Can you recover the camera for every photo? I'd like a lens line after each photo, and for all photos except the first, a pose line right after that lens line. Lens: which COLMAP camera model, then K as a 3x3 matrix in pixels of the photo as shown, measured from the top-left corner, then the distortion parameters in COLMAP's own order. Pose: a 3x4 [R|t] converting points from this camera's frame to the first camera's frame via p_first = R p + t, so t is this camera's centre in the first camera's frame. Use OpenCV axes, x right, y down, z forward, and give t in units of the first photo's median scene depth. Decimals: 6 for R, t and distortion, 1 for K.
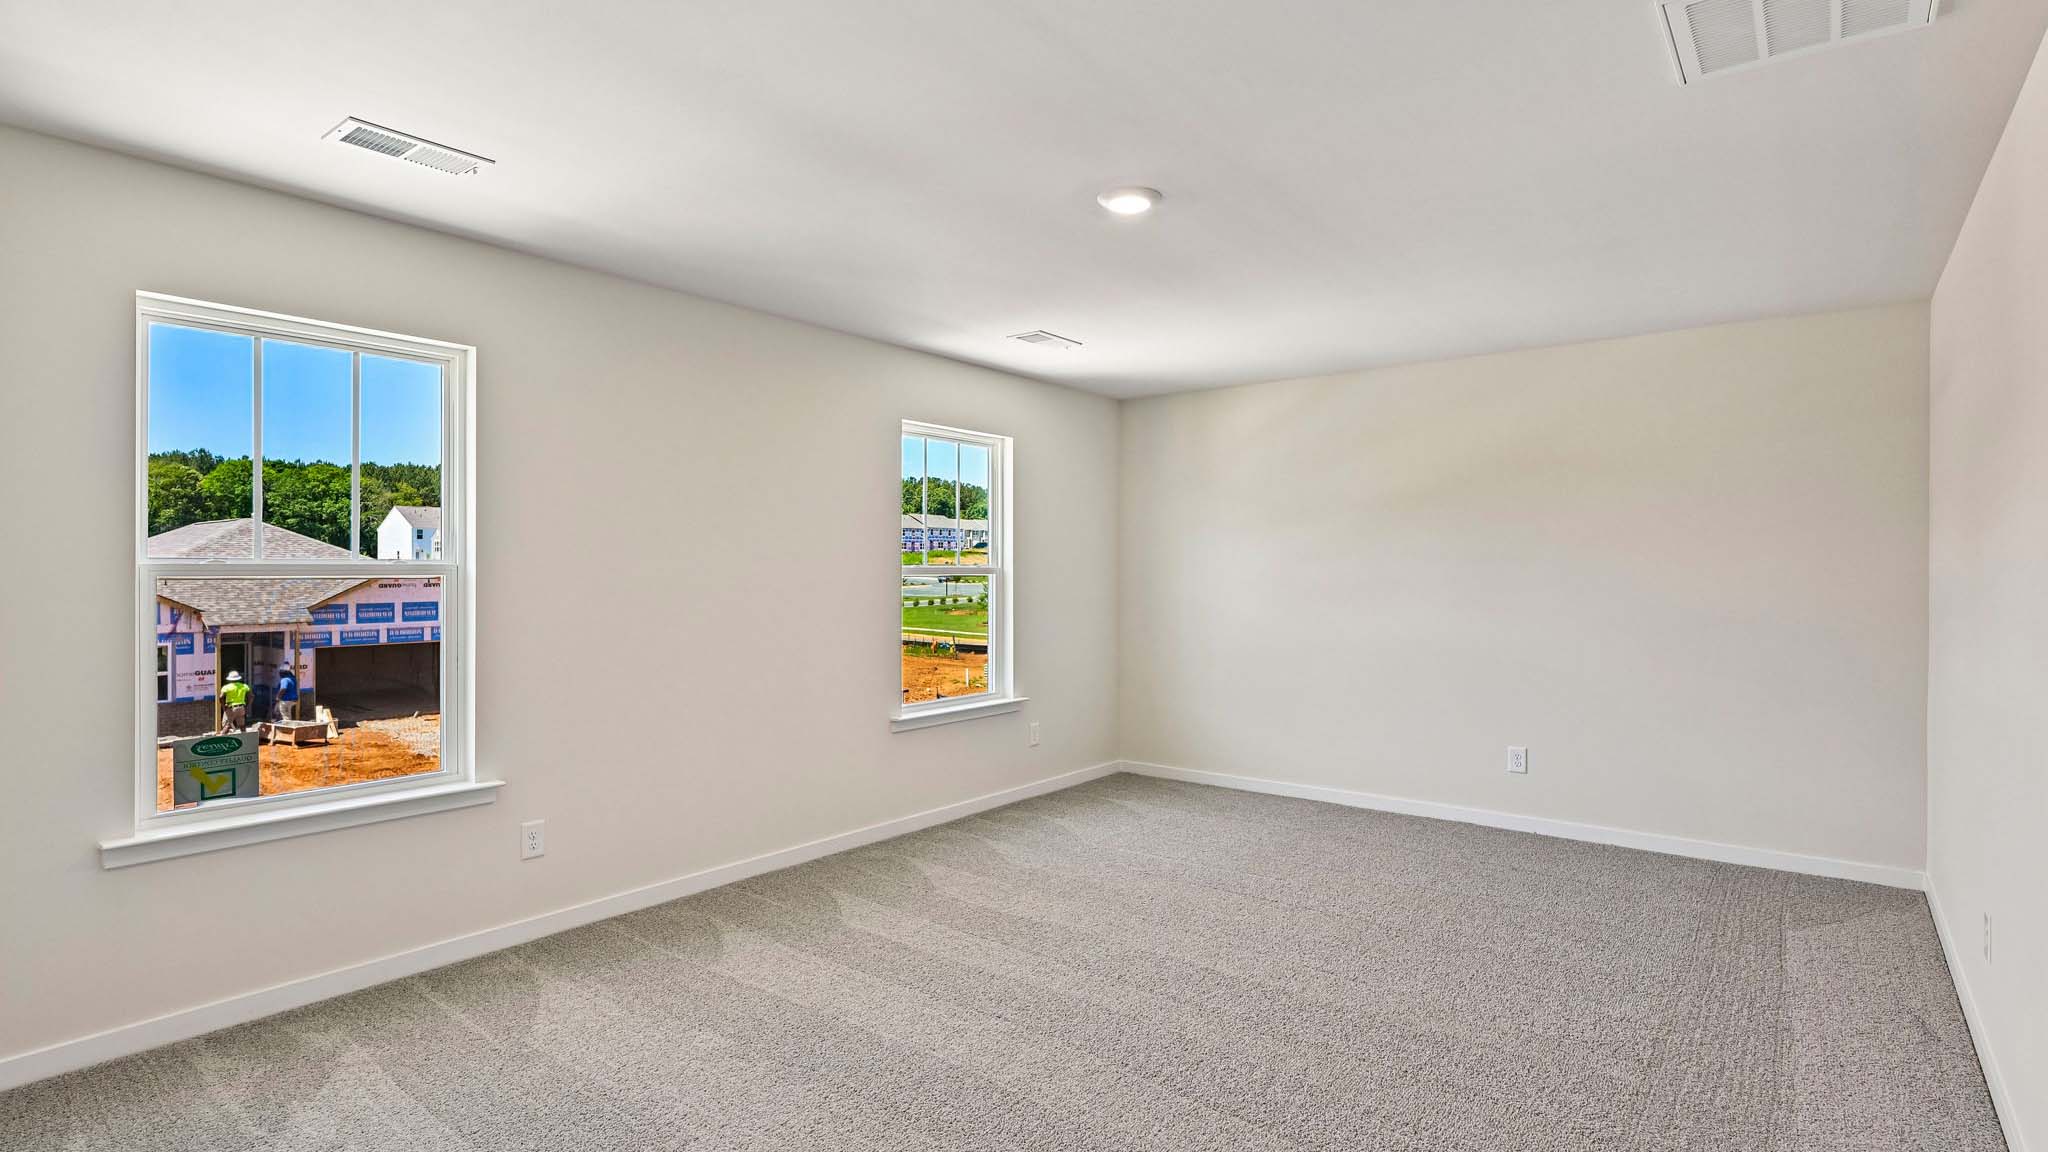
lens RADIAL K [[941.4, 0, 1023.6], [0, 941.4, 583.1], [0, 0, 1]] dist [-0.002165, 0.000201]
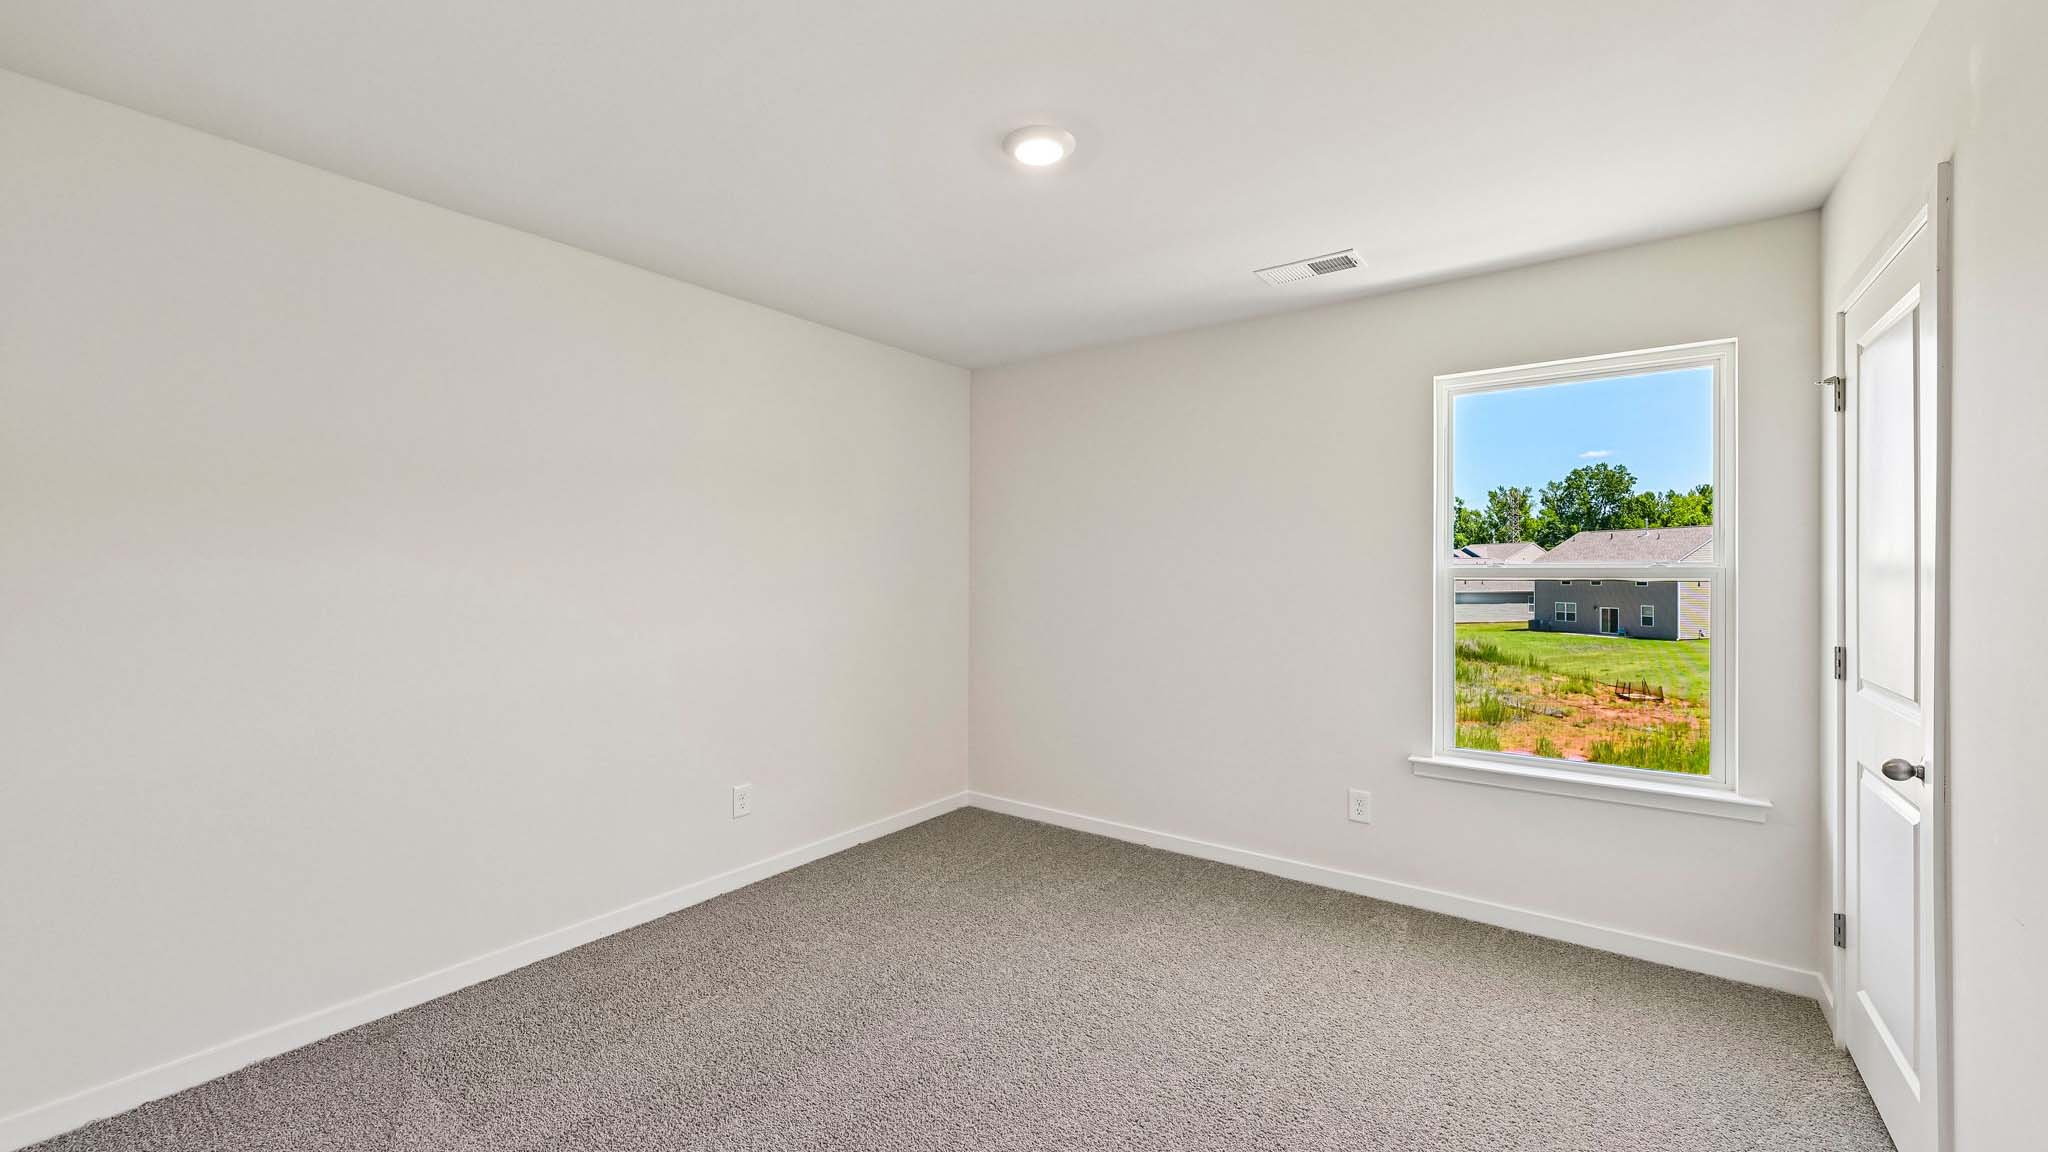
lens RADIAL K [[809.2, 0, 1012.8], [0, 809.2, 564.9], [0, 0, 1]] dist [0.000473, 0.000241]
pose [[0.045527, -0.009803, -0.998915, 0.335619], [-0.011301, 0.999883, -0.010328, -0.006333], [0.998899, 0.011759, 0.045411, 0.393168]]
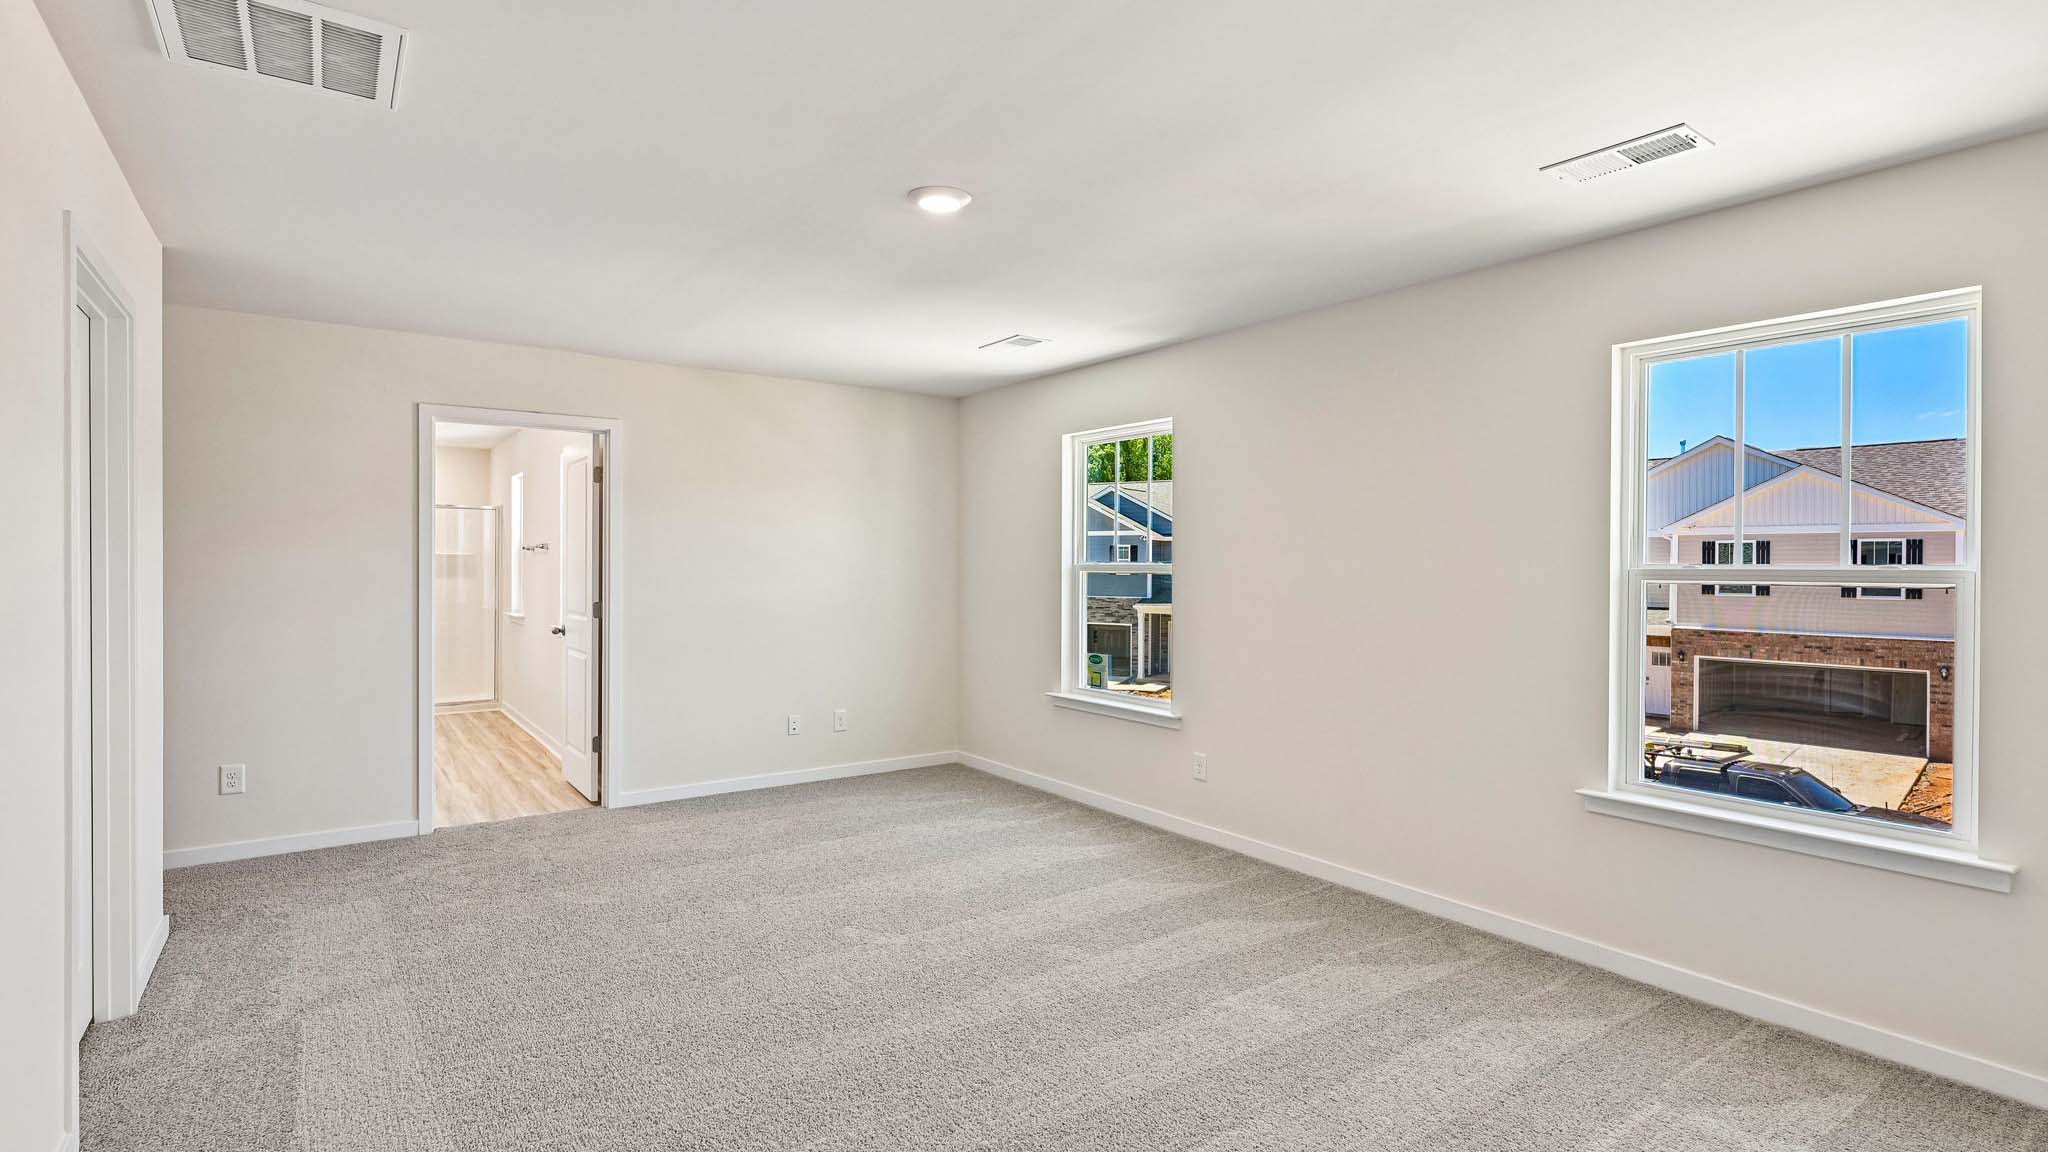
lens RADIAL K [[999.8, 0, 1019.0], [0, 999.8, 570.8], [0, 0, 1]] dist [-0.001492, -0.000594]
pose [[-0.263245, 0.000799, -0.964729, 0.662303], [-0.023023, 0.999710, 0.007111, -0.012091], [0.964454, 0.024083, -0.263150, 0.778286]]
